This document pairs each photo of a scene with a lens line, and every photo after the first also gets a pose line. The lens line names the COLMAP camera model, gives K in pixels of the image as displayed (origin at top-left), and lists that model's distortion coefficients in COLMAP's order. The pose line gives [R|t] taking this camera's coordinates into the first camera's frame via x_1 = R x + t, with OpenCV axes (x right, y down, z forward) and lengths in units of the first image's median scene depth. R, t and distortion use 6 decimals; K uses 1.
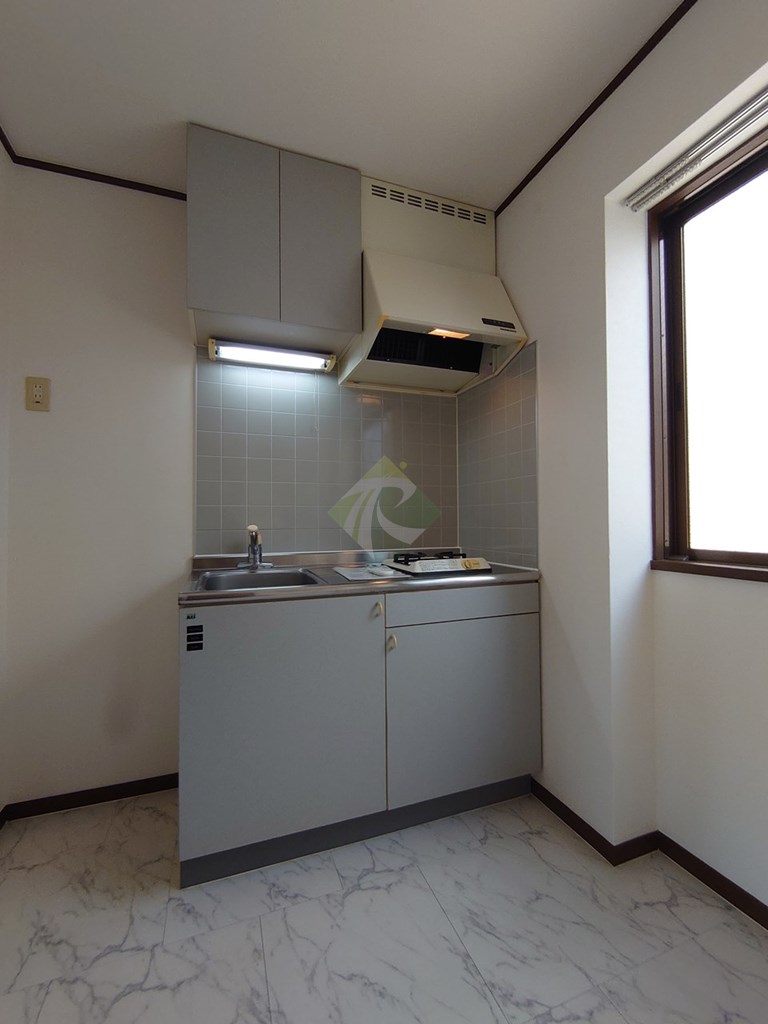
lens RADIAL K [[442.1, 0, 386.7], [0, 442.1, 511.5], [0, 0, 1]] dist [0.001895, -0.000740]
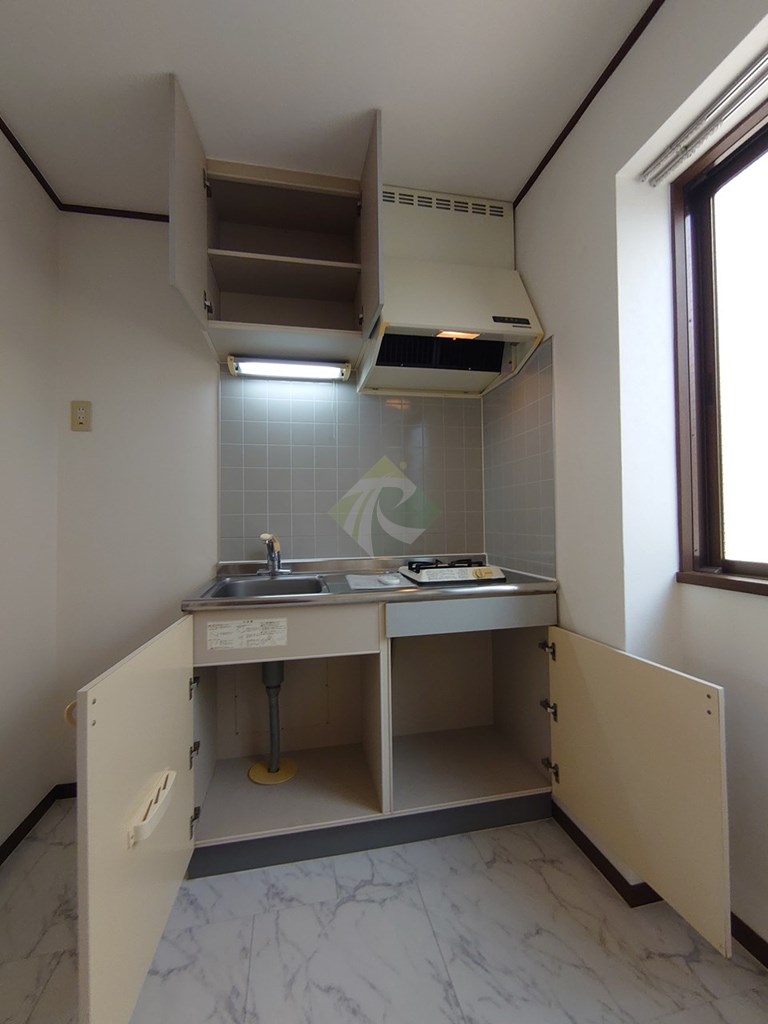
lens RADIAL K [[441.5, 0, 387.5], [0, 441.5, 512.8], [0, 0, 1]] dist [0.000755, -0.000624]
pose [[0.988663, -0.011439, -0.149712, 0.167586], [0.011429, 0.999934, -0.000927, -0.017391], [0.149713, -0.000795, 0.988729, 0.027174]]
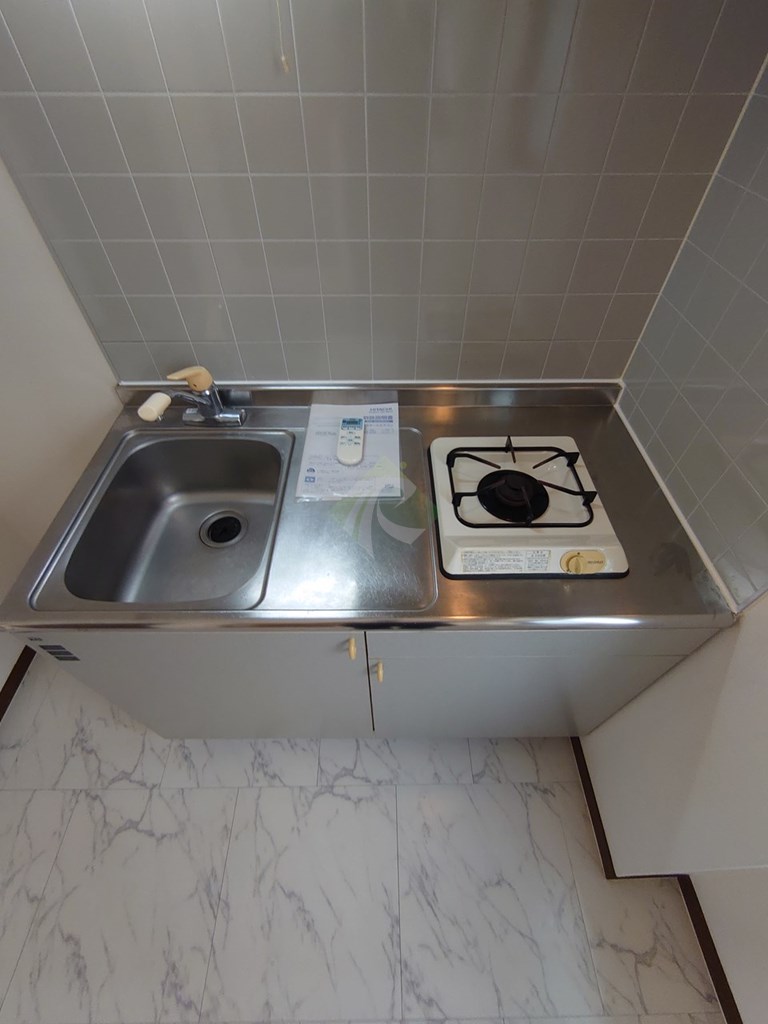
lens RADIAL K [[442.1, 0, 386.7], [0, 442.1, 511.5], [0, 0, 1]] dist [0.001895, -0.000740]
pose [[0.940052, 0.263501, -0.216494, 0.106560], [-0.000959, 0.636863, 0.770977, -0.341599], [0.341030, -0.724550, 0.598937, 0.874783]]
